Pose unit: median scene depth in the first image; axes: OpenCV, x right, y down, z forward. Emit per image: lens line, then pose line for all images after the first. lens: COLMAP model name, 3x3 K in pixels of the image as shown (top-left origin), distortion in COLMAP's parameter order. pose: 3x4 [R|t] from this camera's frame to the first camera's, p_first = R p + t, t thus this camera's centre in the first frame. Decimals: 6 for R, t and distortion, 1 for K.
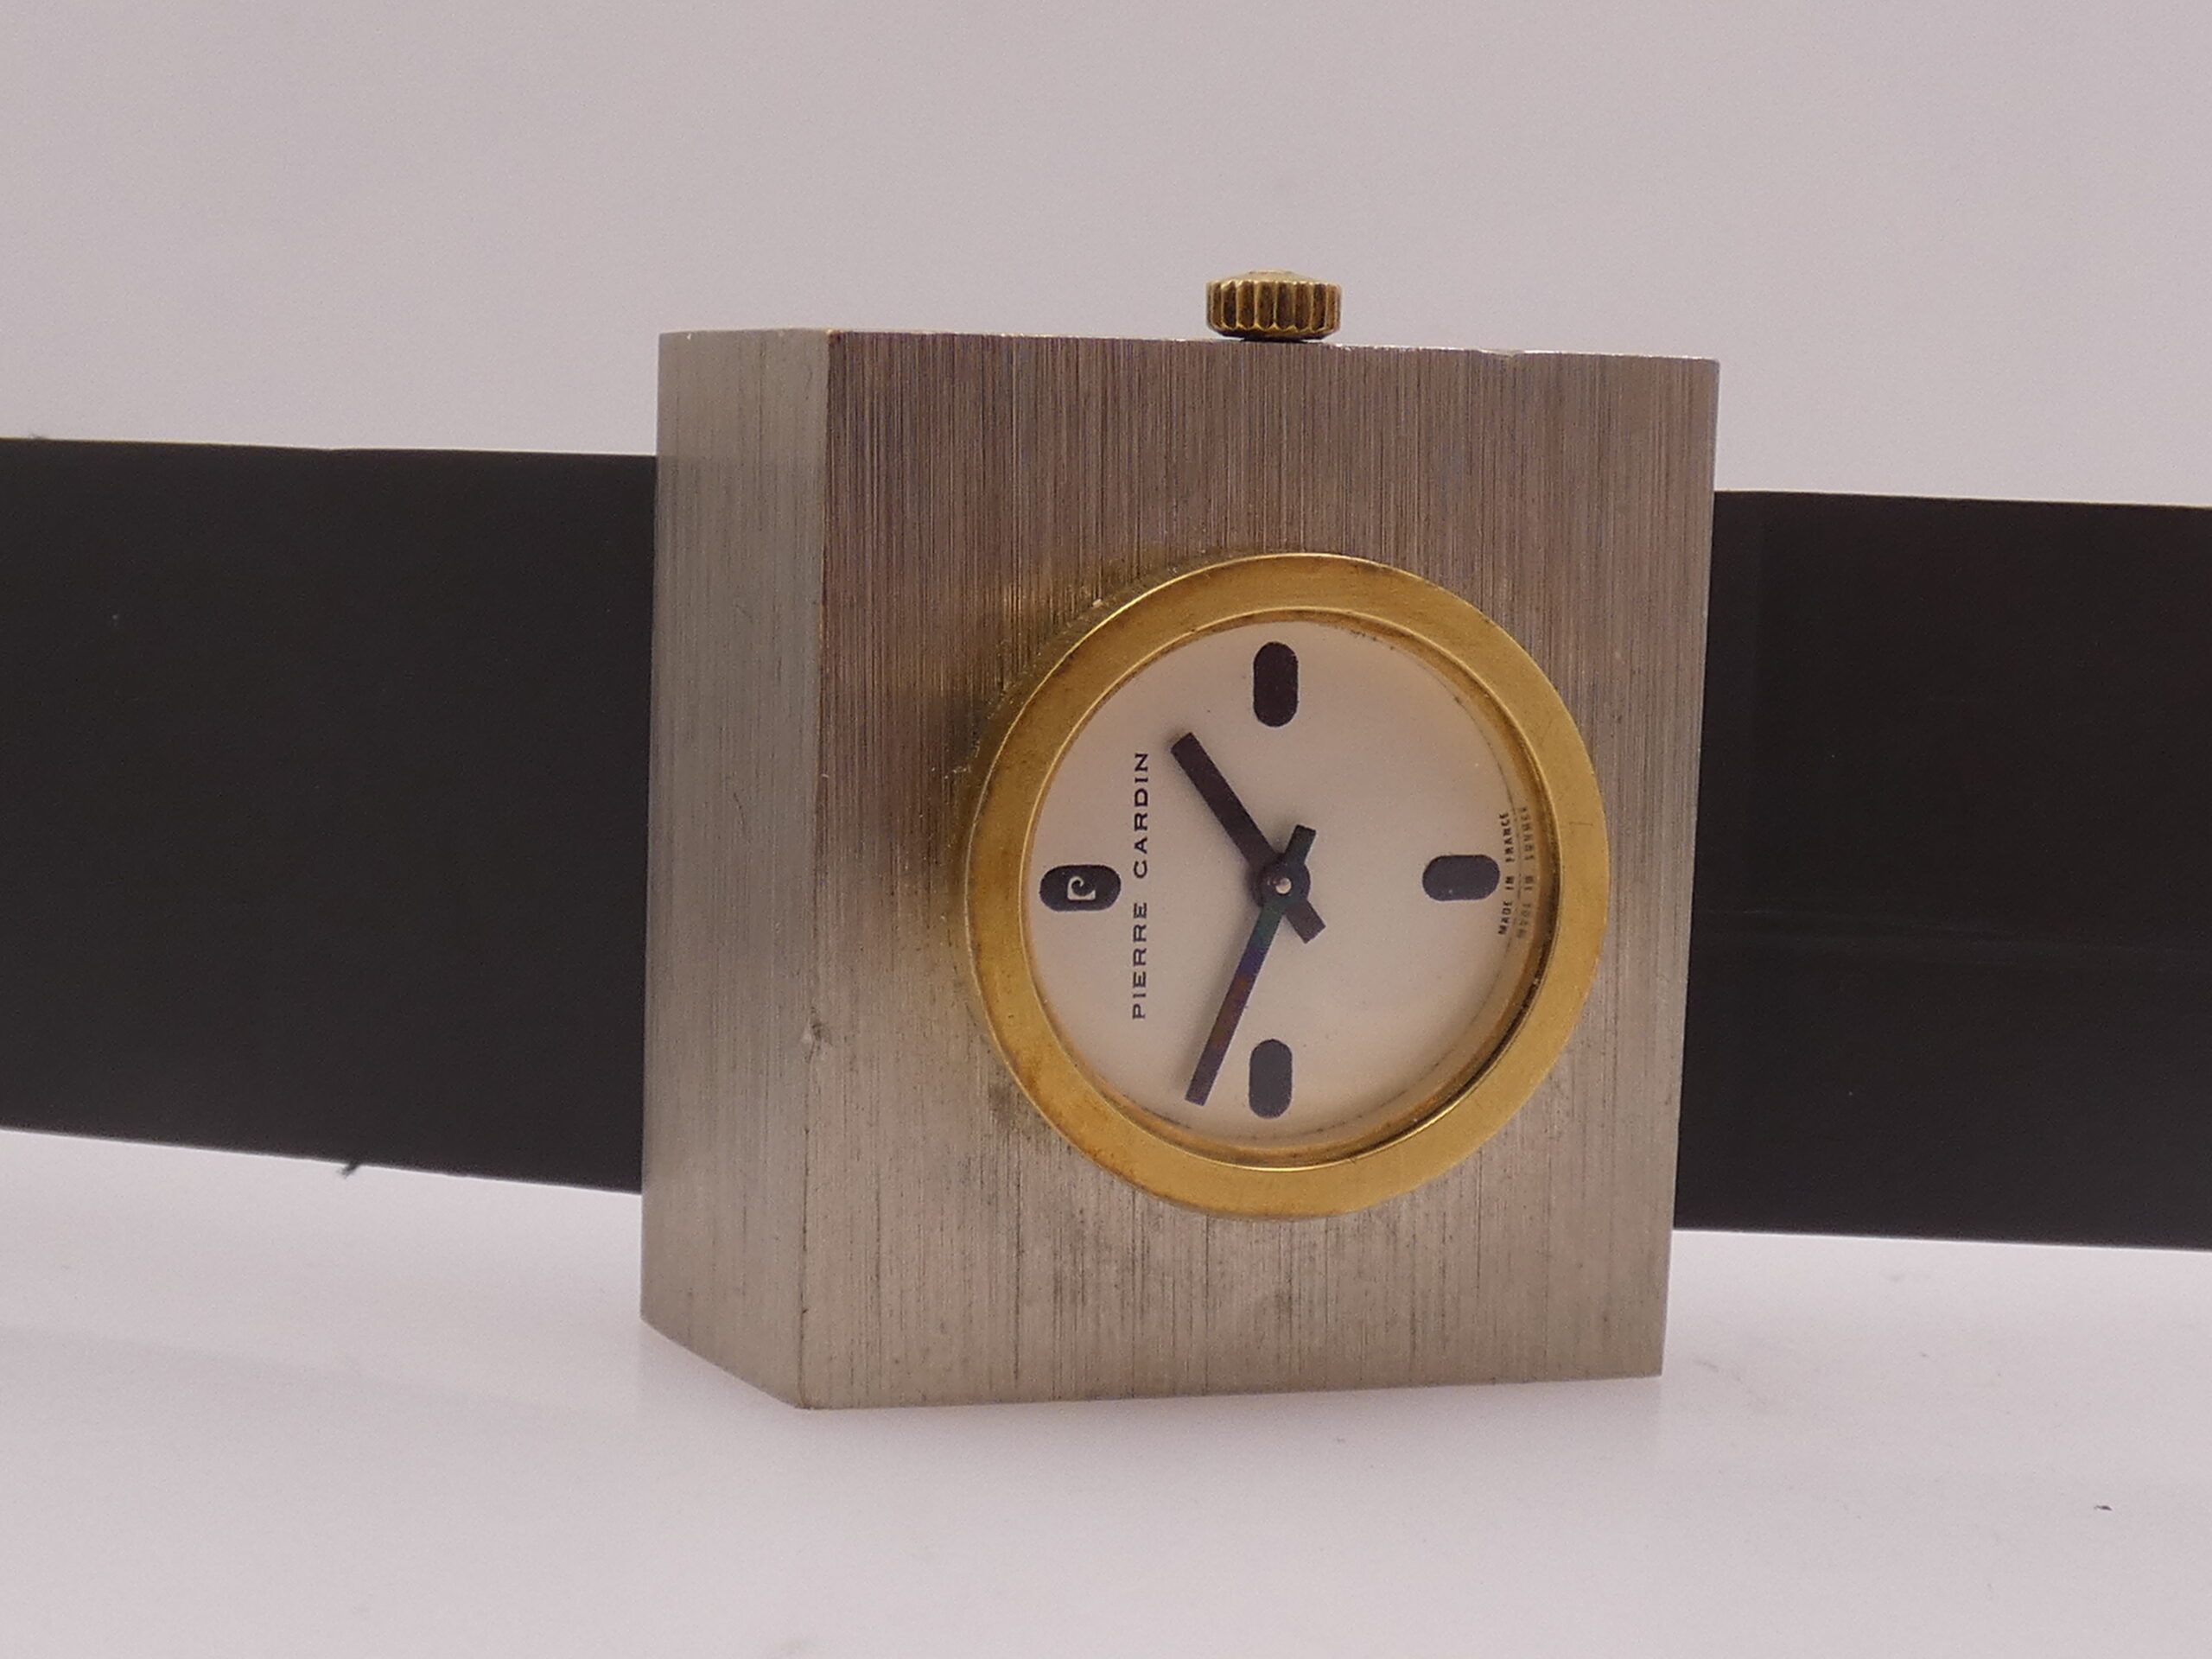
lens RADIAL K [[3332.0, 0, 1106.0], [0, 3332.0, 829.5], [0, 0, 1]] dist [-0.028361, 0.016192]
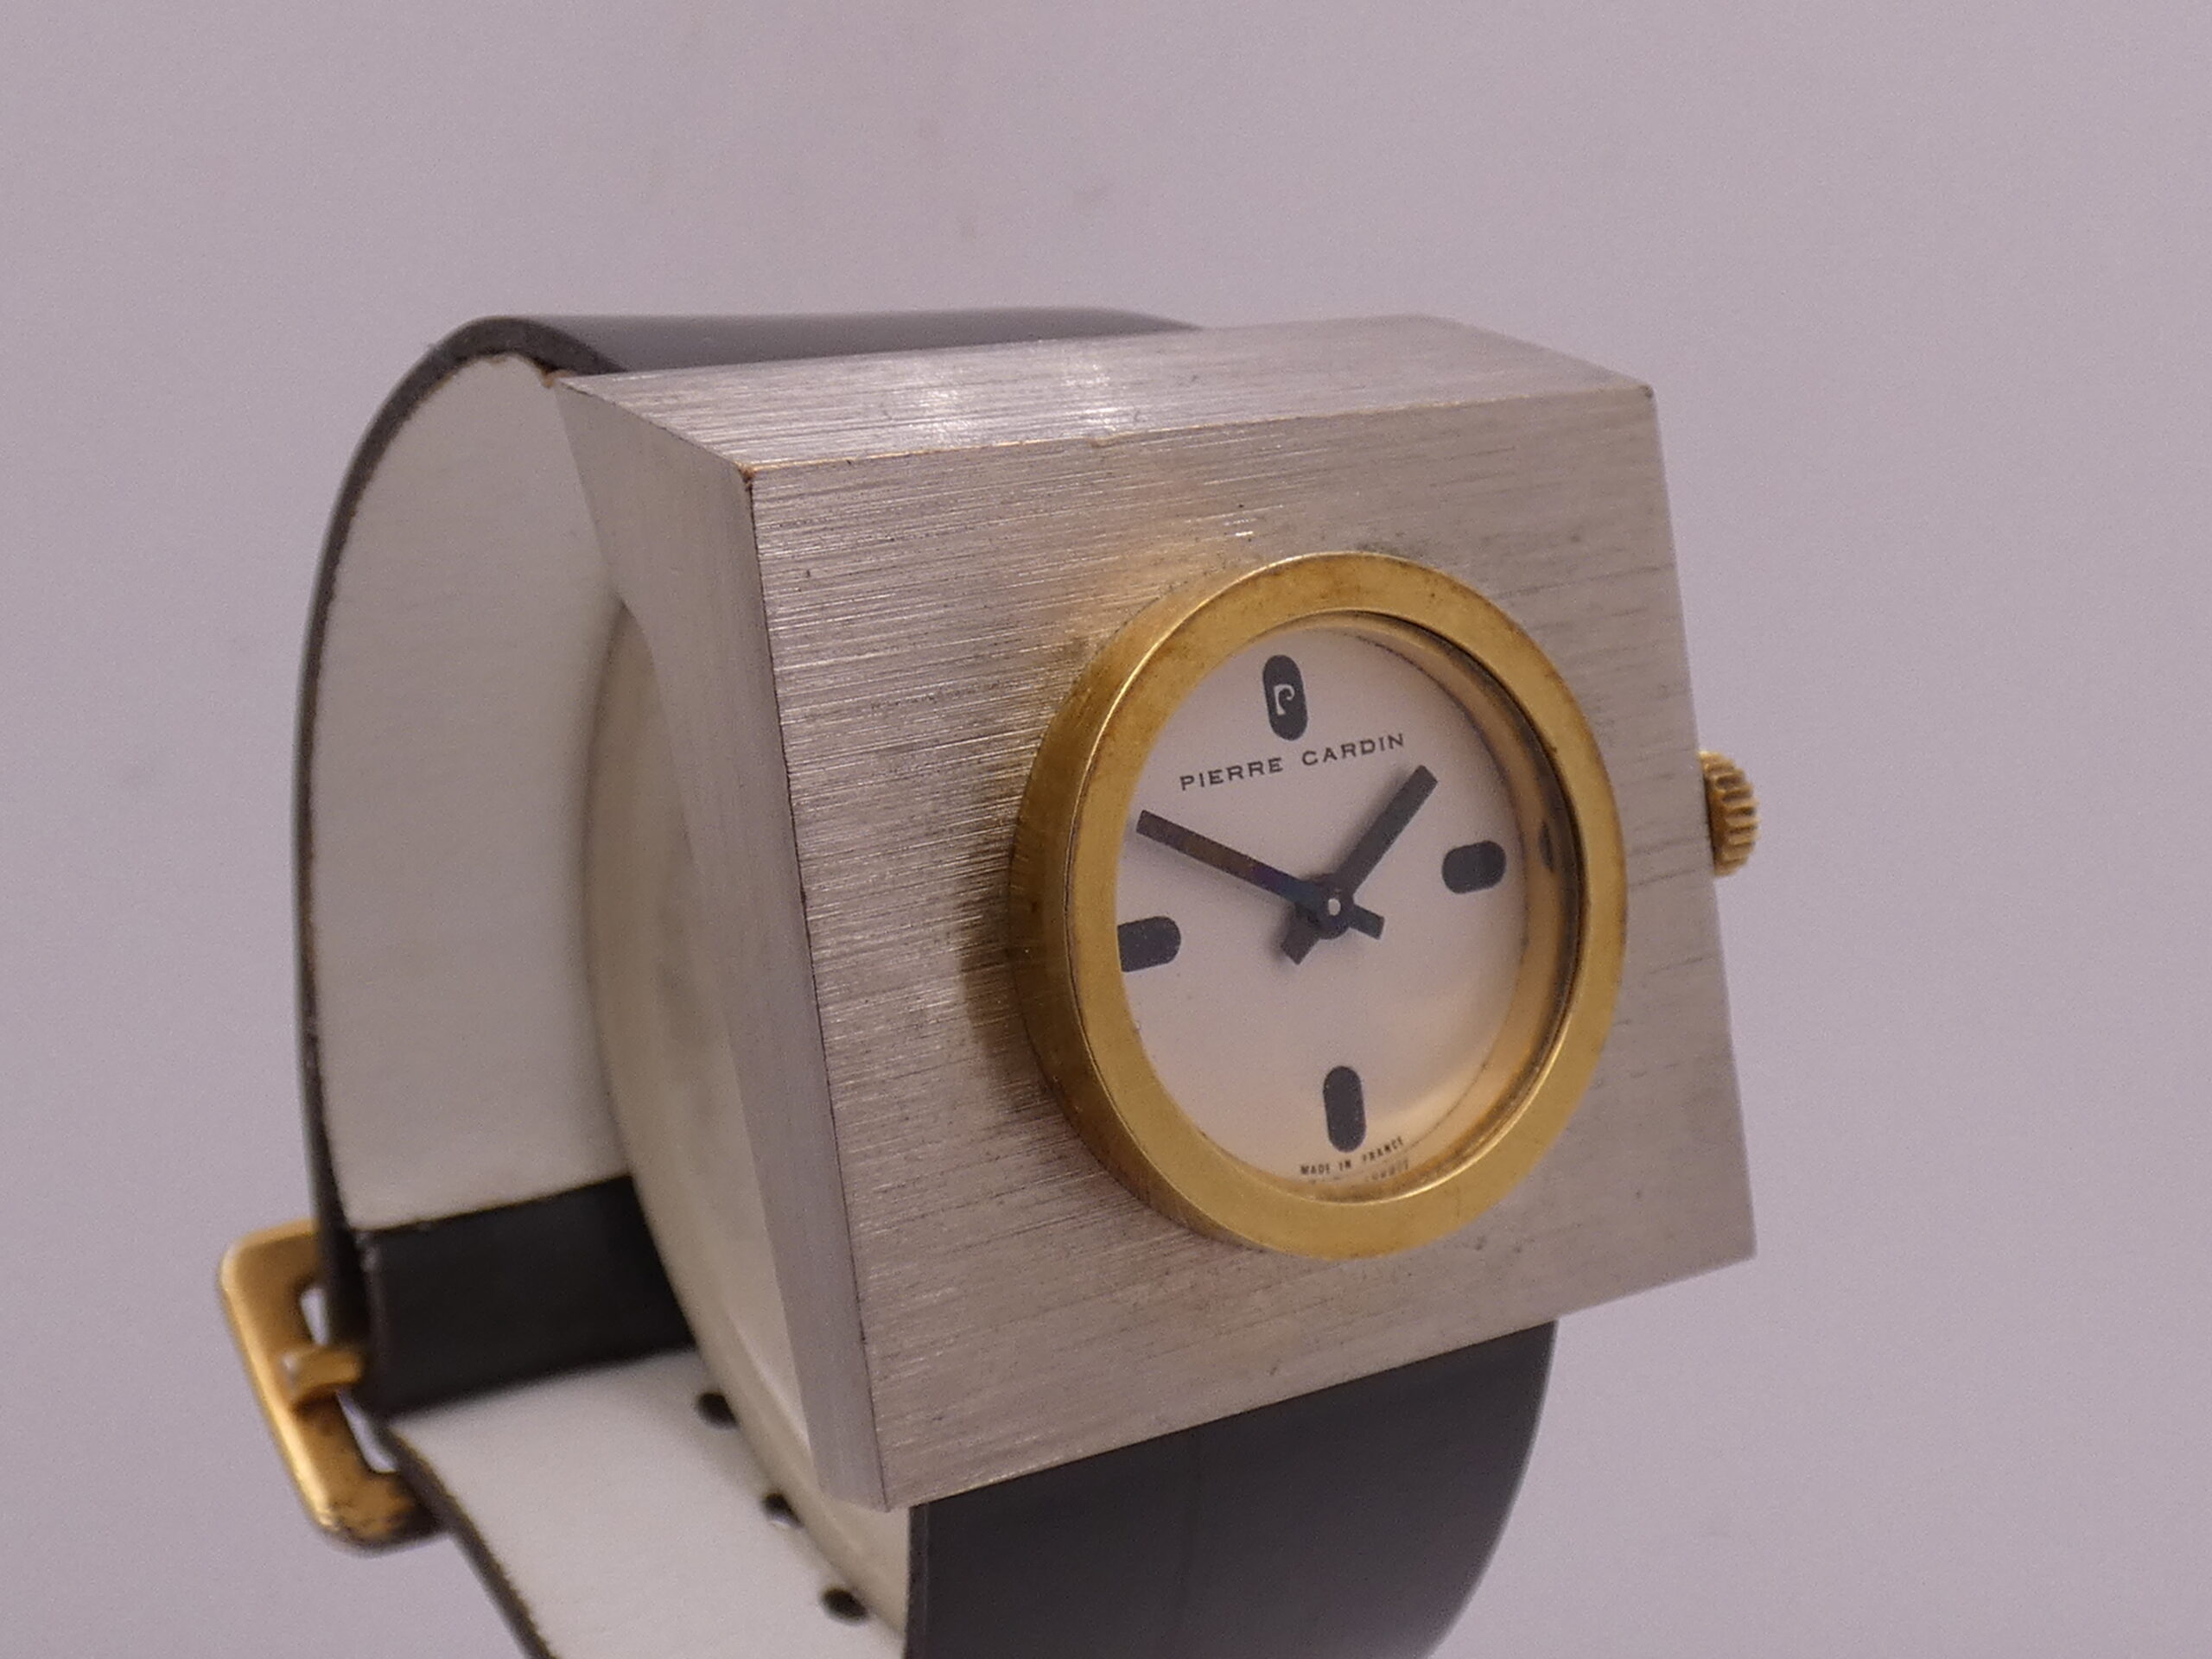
lens RADIAL K [[3332.0, 0, 1106.0], [0, 3332.0, 829.5], [0, 0, 1]] dist [-0.028361, 0.016192]
pose [[0.279905, 0.953492, -0.111832, 0.119427], [-0.751846, 0.145279, -0.643134, 0.668086], [-0.596976, 0.264097, 0.757543, 0.311631]]
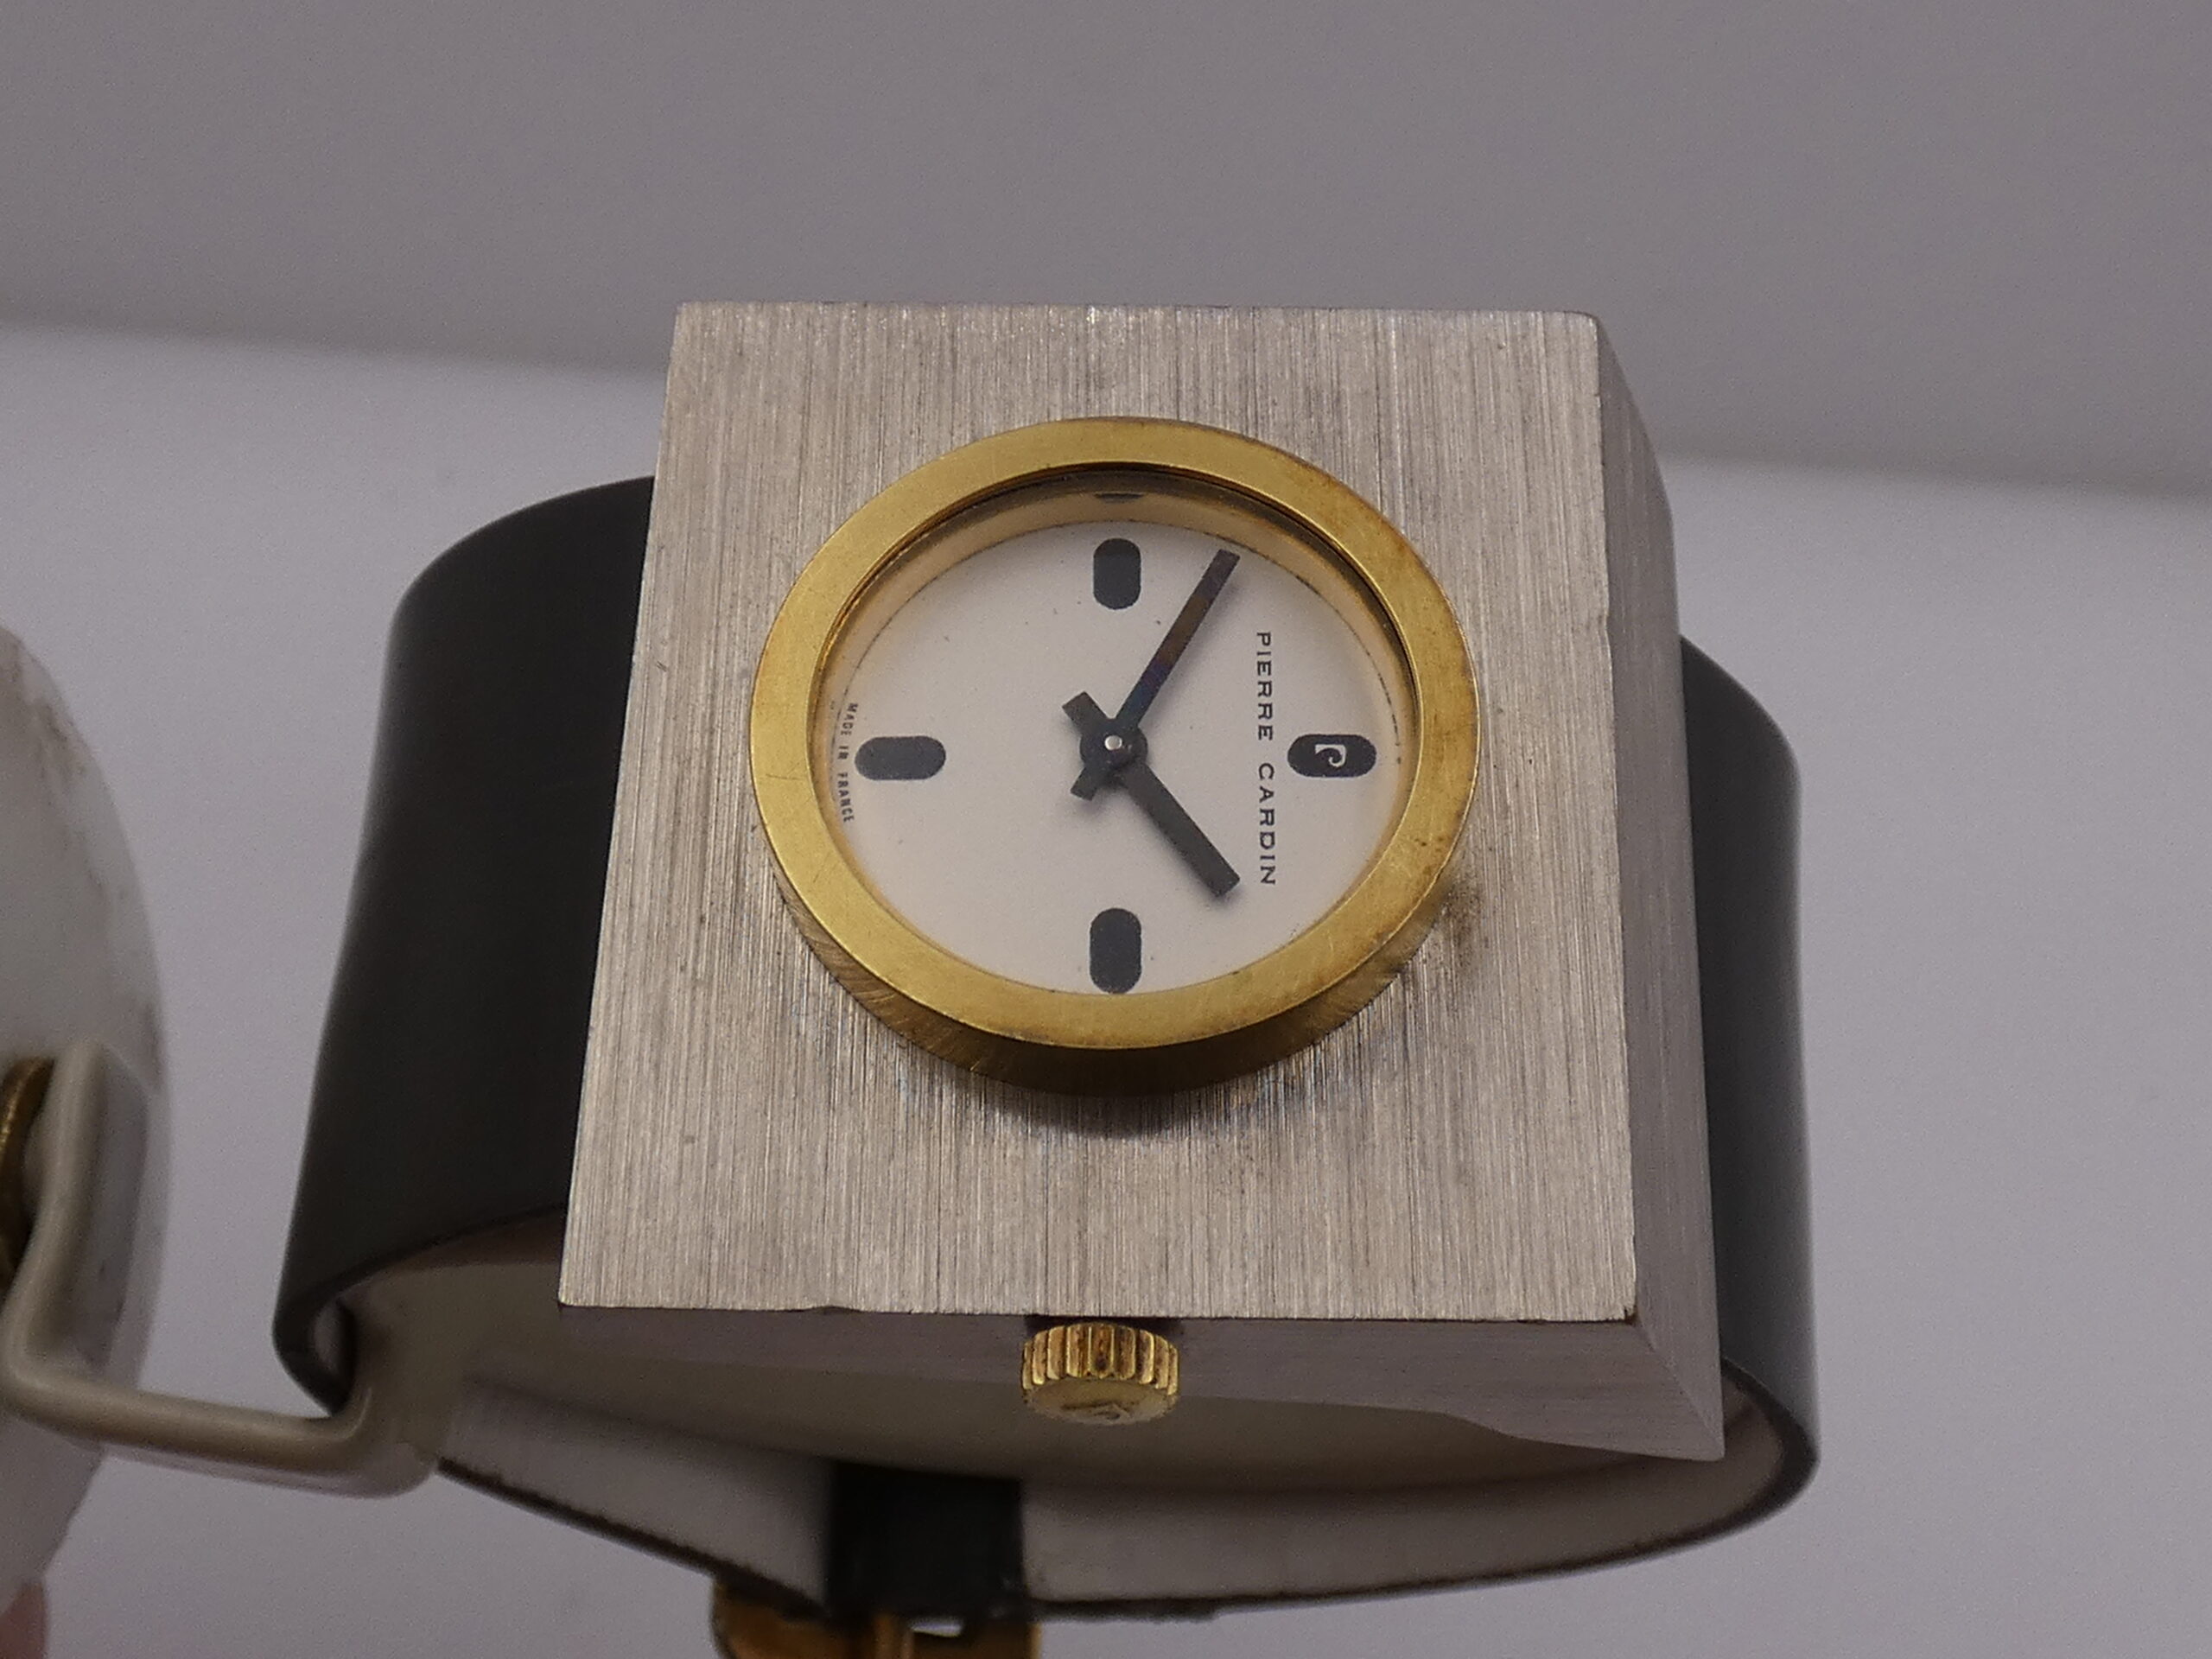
lens RADIAL K [[3332.0, 0, 1106.0], [0, 3332.0, 829.5], [0, 0, 1]] dist [-0.028361, 0.016192]
pose [[-0.976011, -0.101100, -0.192823, 0.228573], [0.024616, -0.931211, 0.363648, -0.337748], [-0.216324, 0.350178, 0.911361, 0.169071]]
